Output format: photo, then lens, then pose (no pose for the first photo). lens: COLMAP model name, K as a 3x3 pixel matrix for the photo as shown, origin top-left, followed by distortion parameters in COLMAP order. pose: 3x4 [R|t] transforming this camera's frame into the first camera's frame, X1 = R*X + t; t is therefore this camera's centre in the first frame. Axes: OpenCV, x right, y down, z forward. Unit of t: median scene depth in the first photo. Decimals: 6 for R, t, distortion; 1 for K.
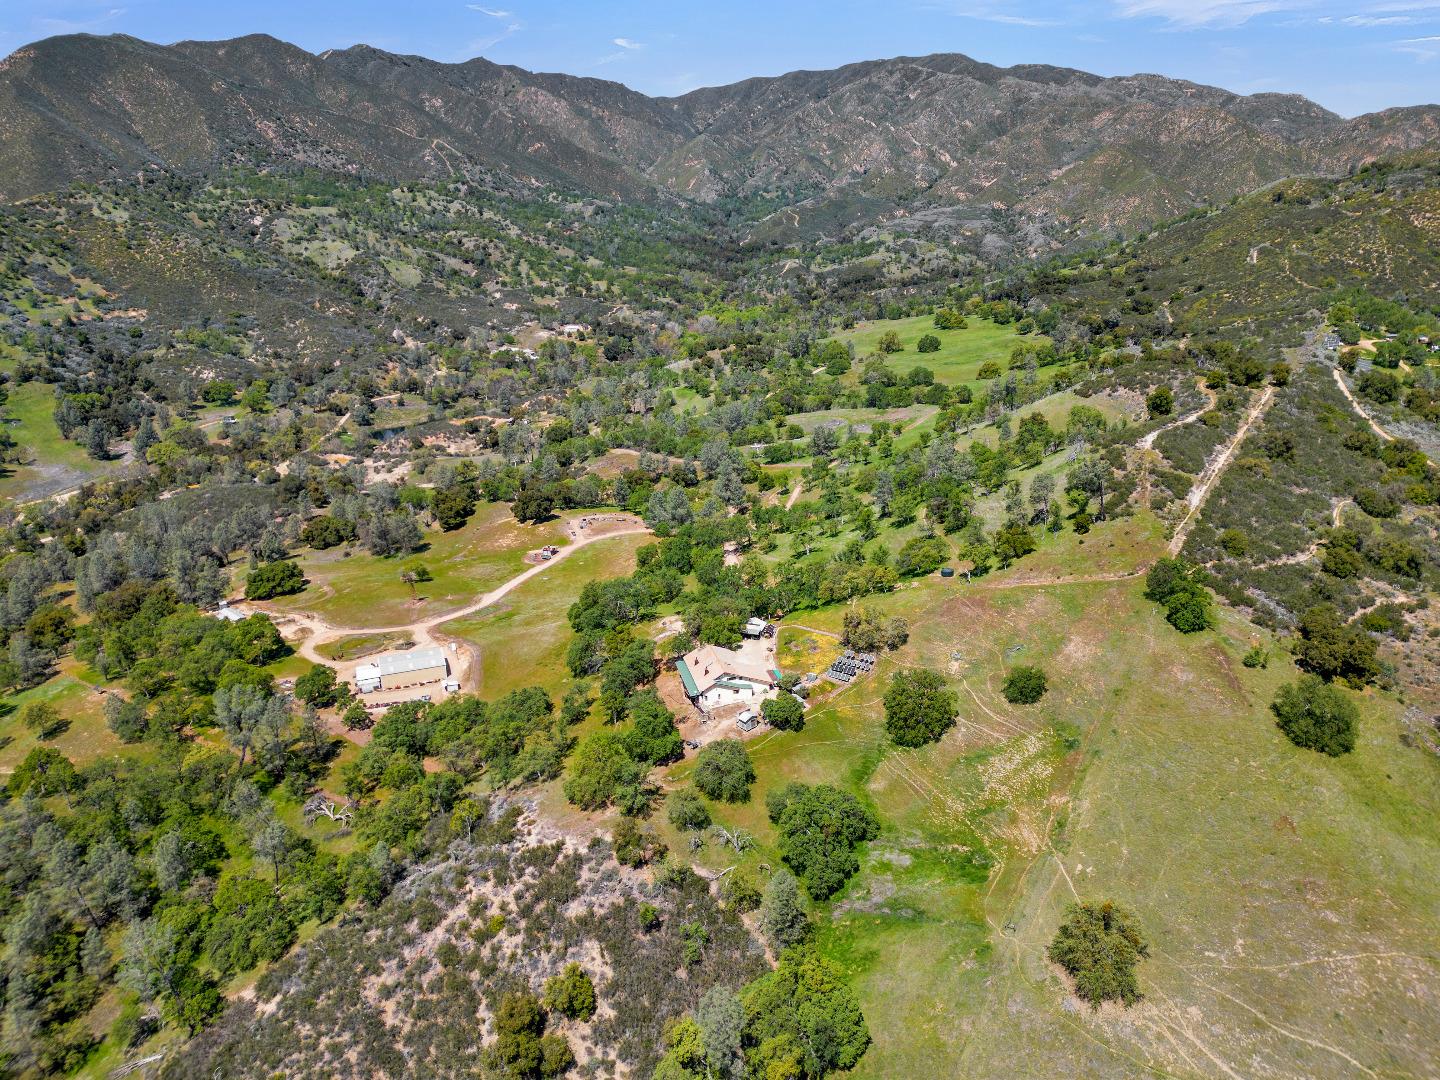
lens RADIAL K [[1014.9, 0, 720.0], [0, 1014.9, 540.0], [0, 0, 1]] dist [0.038009, -0.005369]
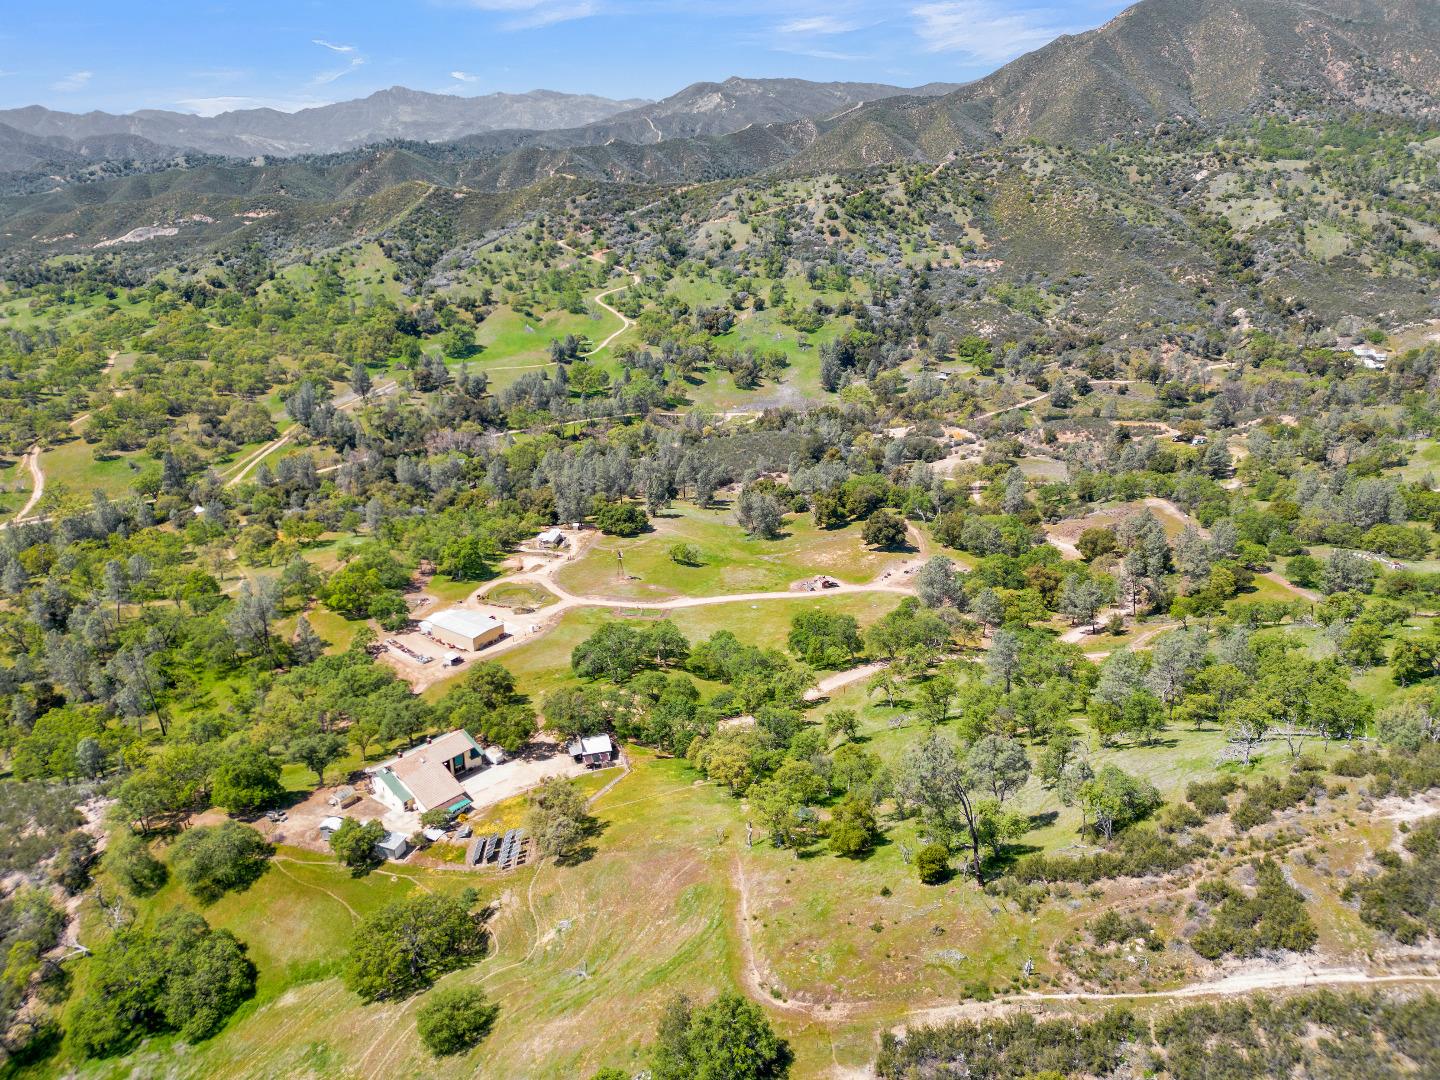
lens RADIAL K [[1014.9, 0, 720.0], [0, 1014.9, 540.0], [0, 0, 1]] dist [0.038009, -0.005369]
pose [[0.549710, 0.304740, -0.777787, 0.290423], [-0.272491, 0.945570, 0.177891, -0.099913], [0.789663, 0.114152, 0.602828, 0.287099]]
